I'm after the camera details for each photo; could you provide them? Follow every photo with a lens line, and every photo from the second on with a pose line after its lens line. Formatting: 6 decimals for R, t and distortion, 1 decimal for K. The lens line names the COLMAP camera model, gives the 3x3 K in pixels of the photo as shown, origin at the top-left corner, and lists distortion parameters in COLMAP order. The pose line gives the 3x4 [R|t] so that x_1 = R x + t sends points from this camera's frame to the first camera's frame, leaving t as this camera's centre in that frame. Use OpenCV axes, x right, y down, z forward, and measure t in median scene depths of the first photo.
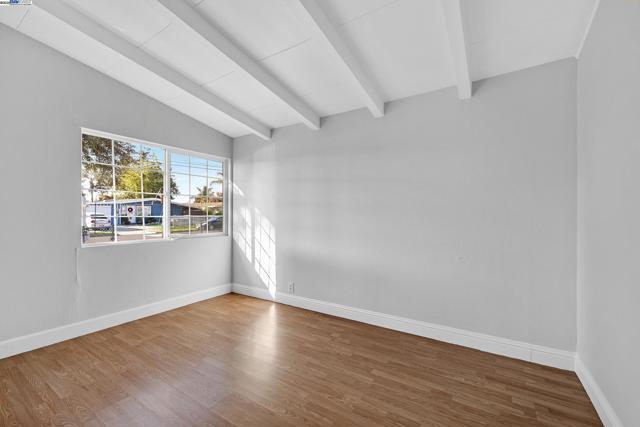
lens RADIAL K [[272.1, 0, 317.9], [0, 272.1, 214.1], [0, 0, 1]] dist [-0.003588, 0.000205]
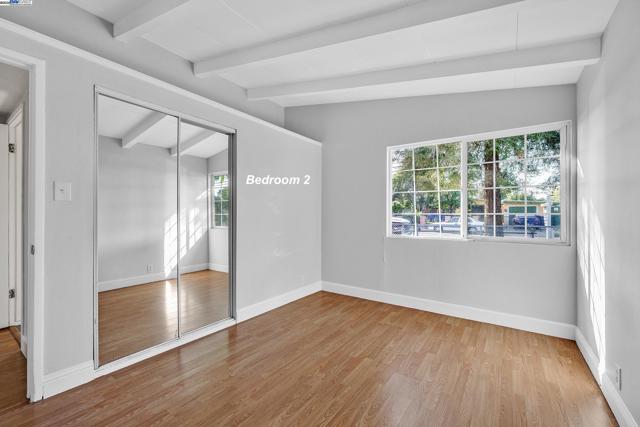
lens RADIAL K [[272.1, 0, 318.6], [0, 272.1, 213.8], [0, 0, 1]] dist [-0.003588, 0.000205]
pose [[-0.036332, 0.006251, -0.999320, 0.442988], [0.002835, 0.999977, 0.006152, 0.001193], [0.999336, -0.002610, -0.036348, 0.671239]]
